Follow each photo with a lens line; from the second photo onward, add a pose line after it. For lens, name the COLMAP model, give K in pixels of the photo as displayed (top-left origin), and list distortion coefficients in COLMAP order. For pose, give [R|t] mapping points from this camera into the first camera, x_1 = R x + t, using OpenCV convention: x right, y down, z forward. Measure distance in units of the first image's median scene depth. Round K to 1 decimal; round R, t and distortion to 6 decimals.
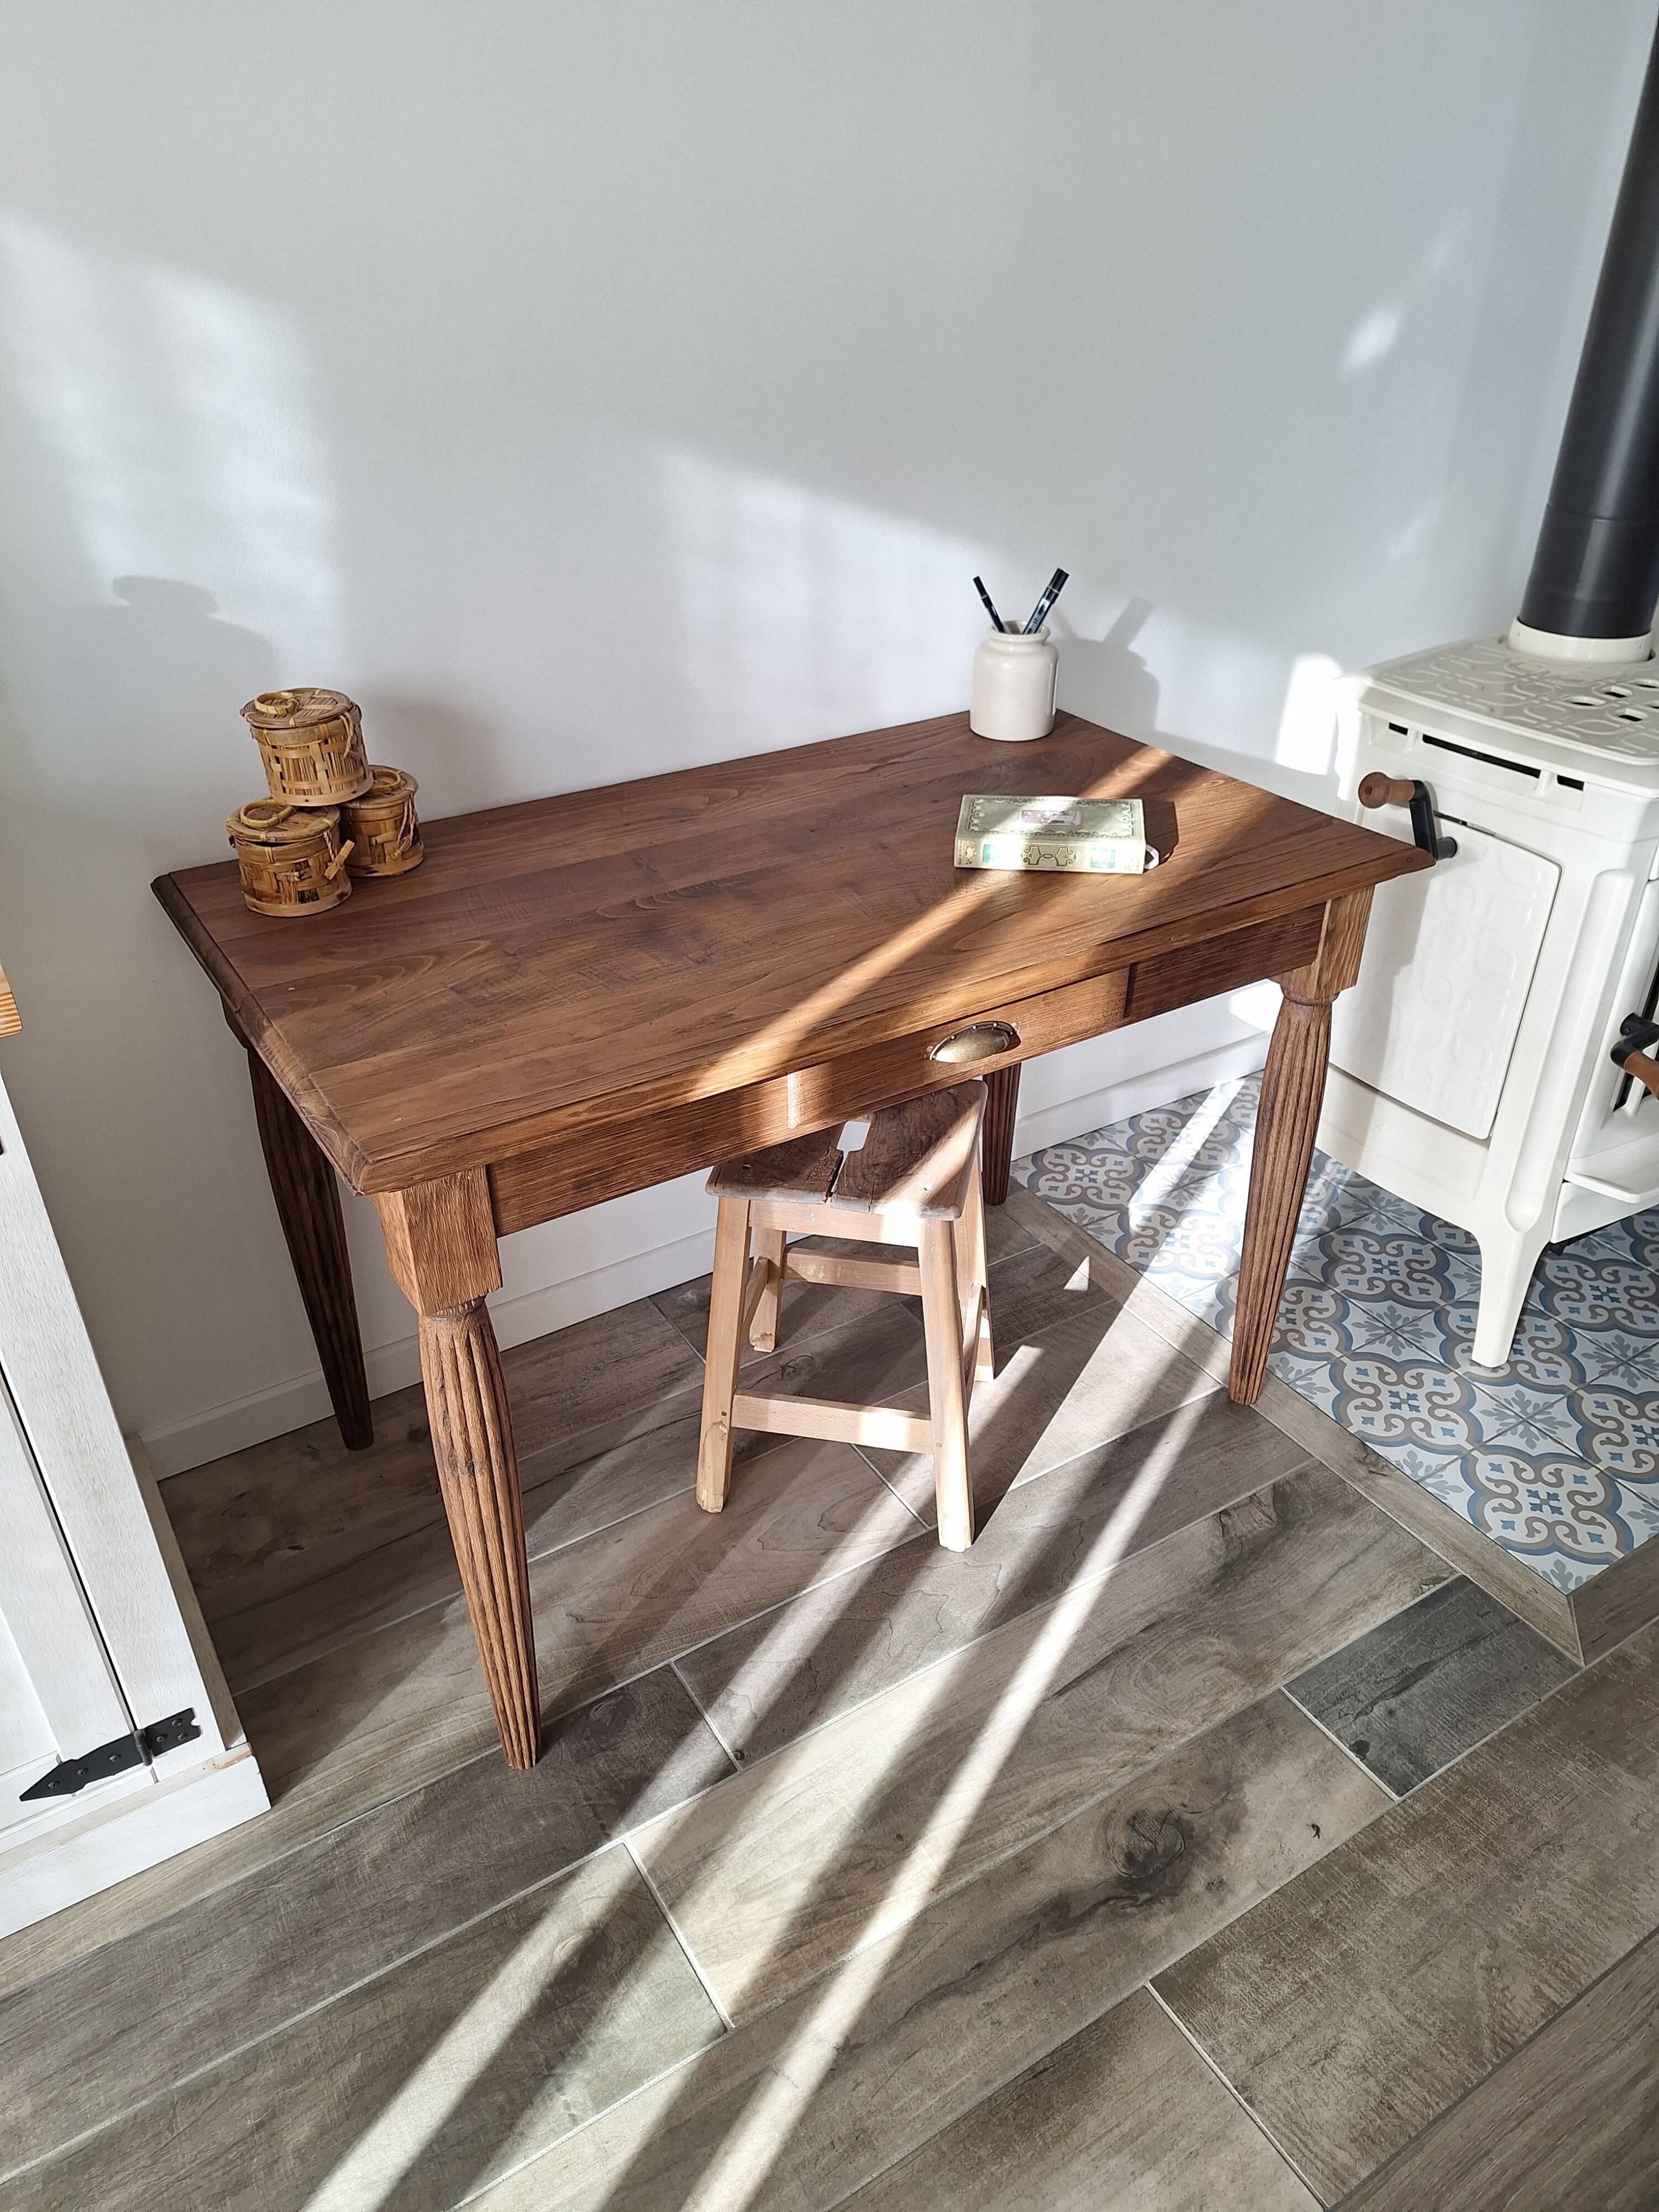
lens RADIAL K [[1576.1, 0, 855.1], [0, 1576.1, 1113.0], [0, 0, 1]] dist [0.046443, -0.046934]
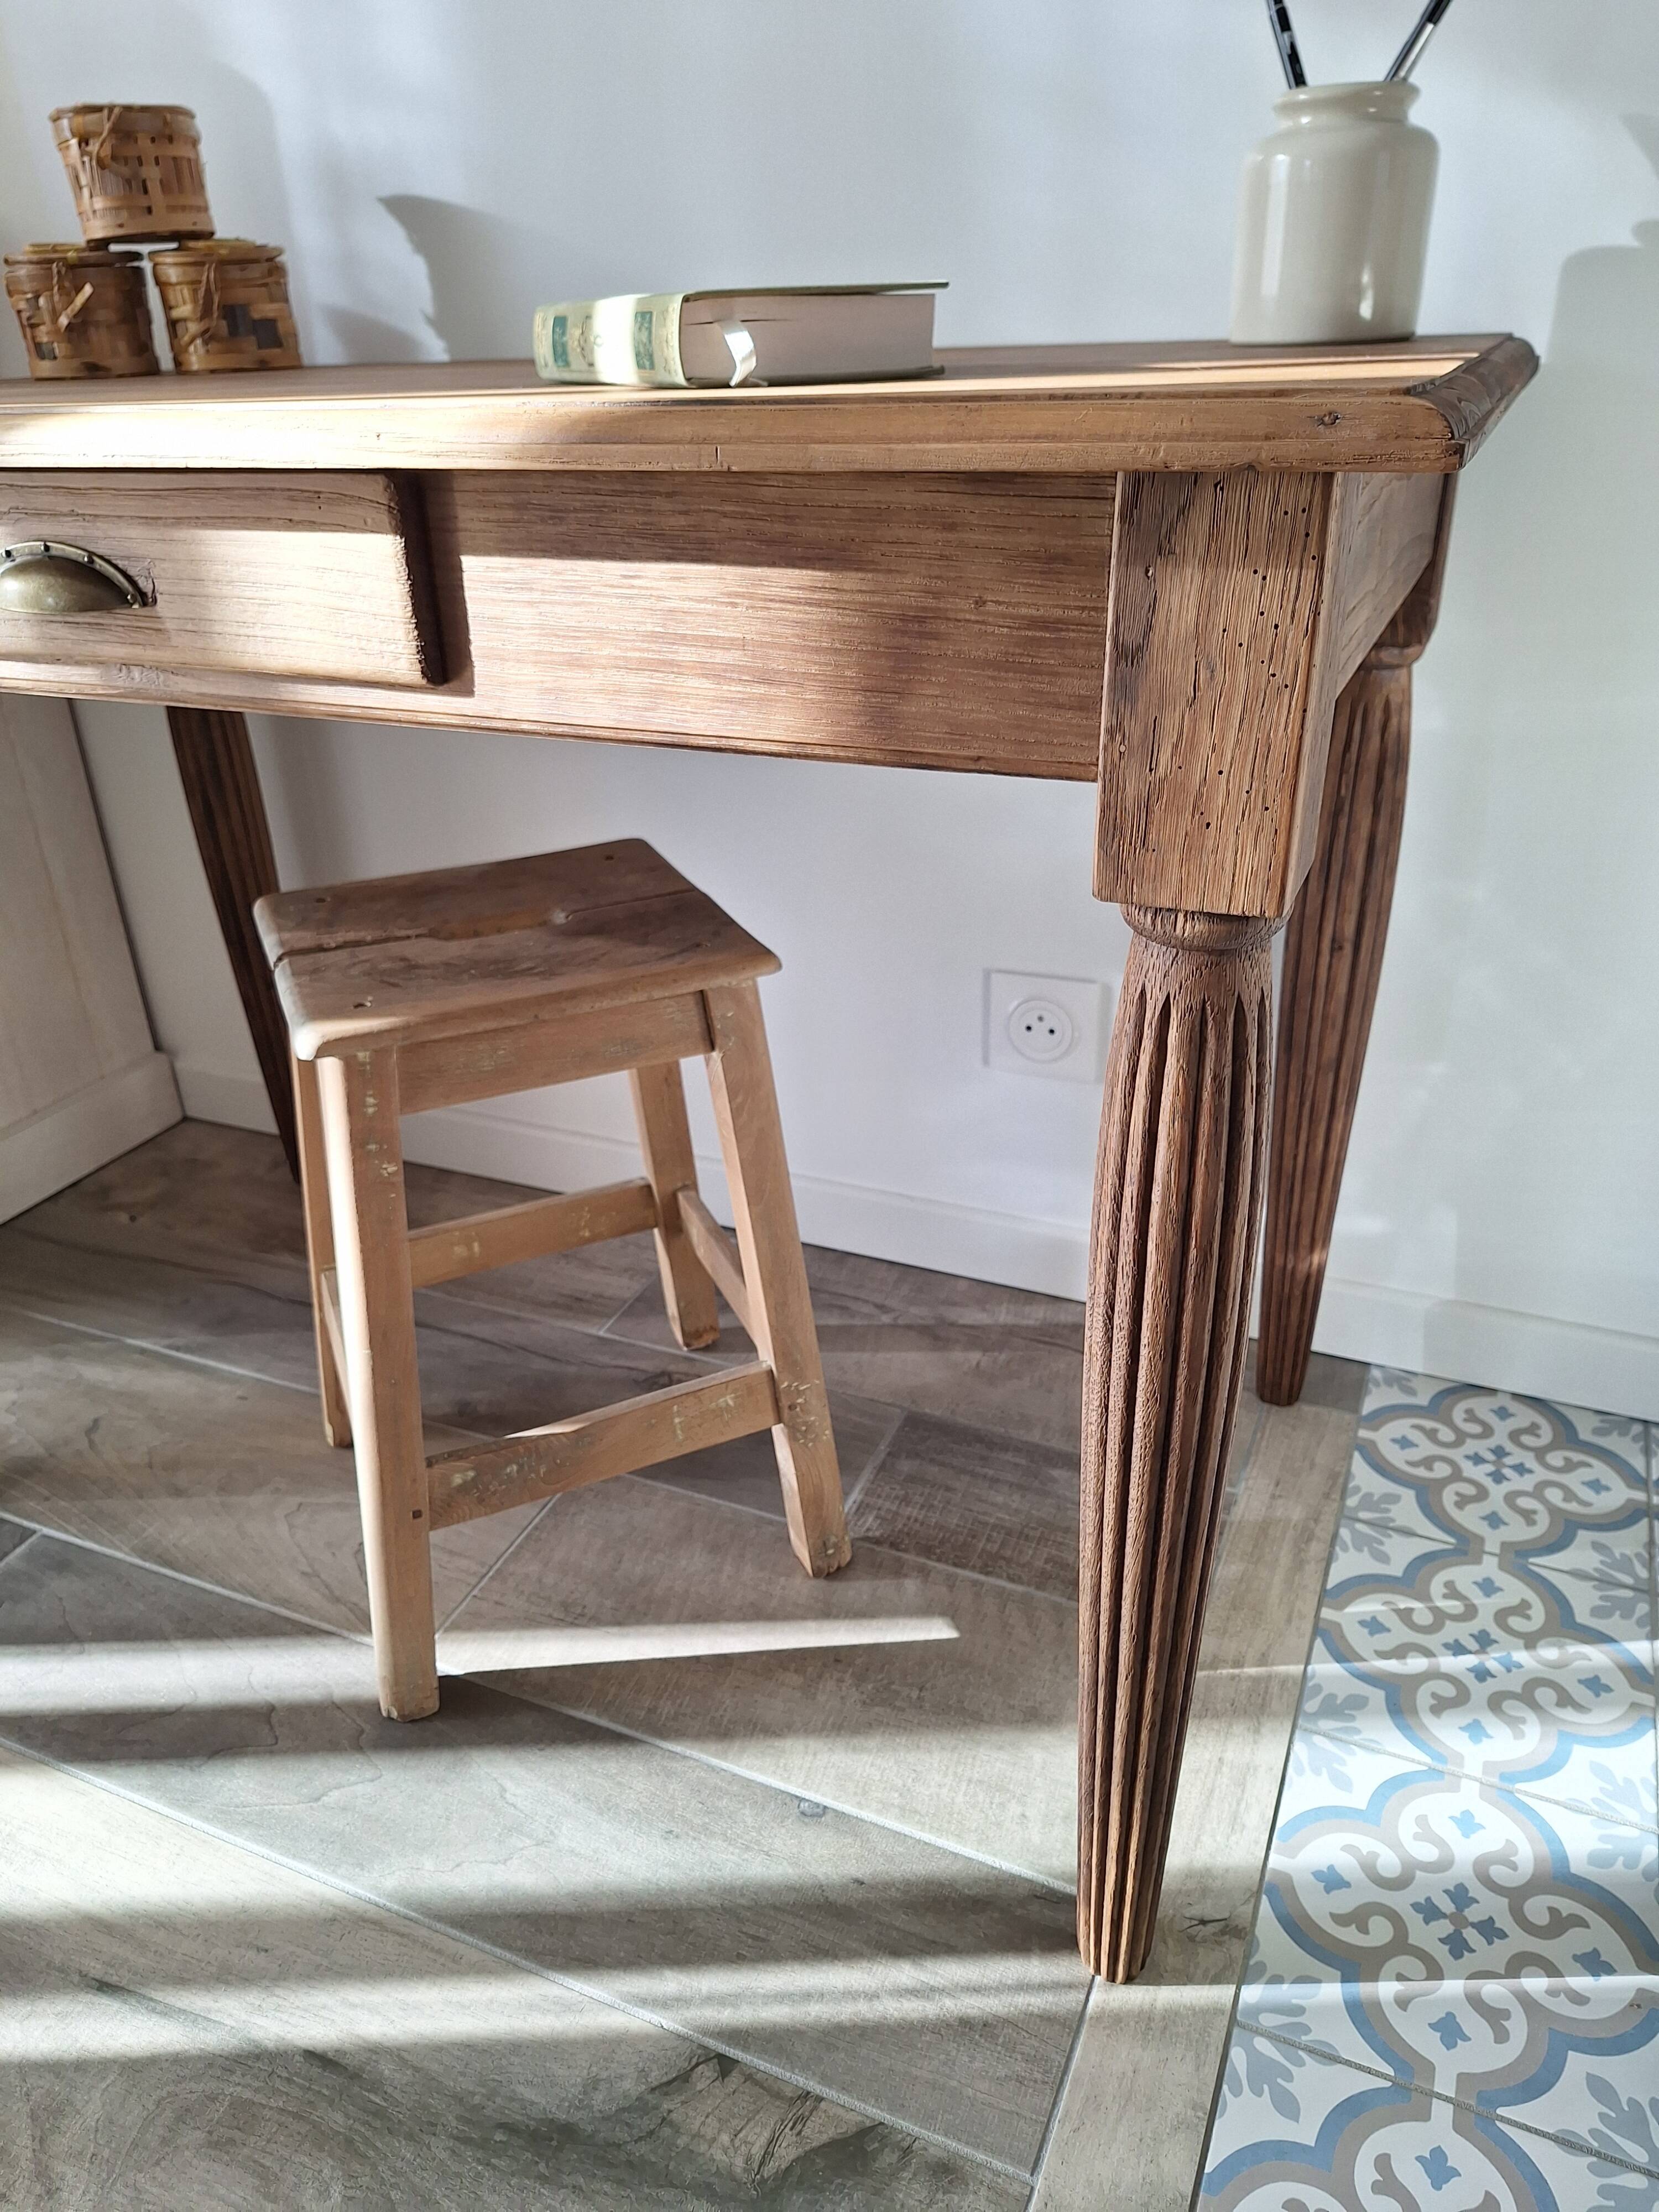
lens RADIAL K [[1576.1, 0, 824.8], [0, 1576.1, 1140.8], [0, 0, 1]] dist [0.046443, -0.046934]
pose [[0.547526, 0.369017, -0.751027, 0.573314], [-0.410486, 0.900549, 0.143225, -0.053368], [0.729189, 0.229866, 0.644550, 0.819730]]
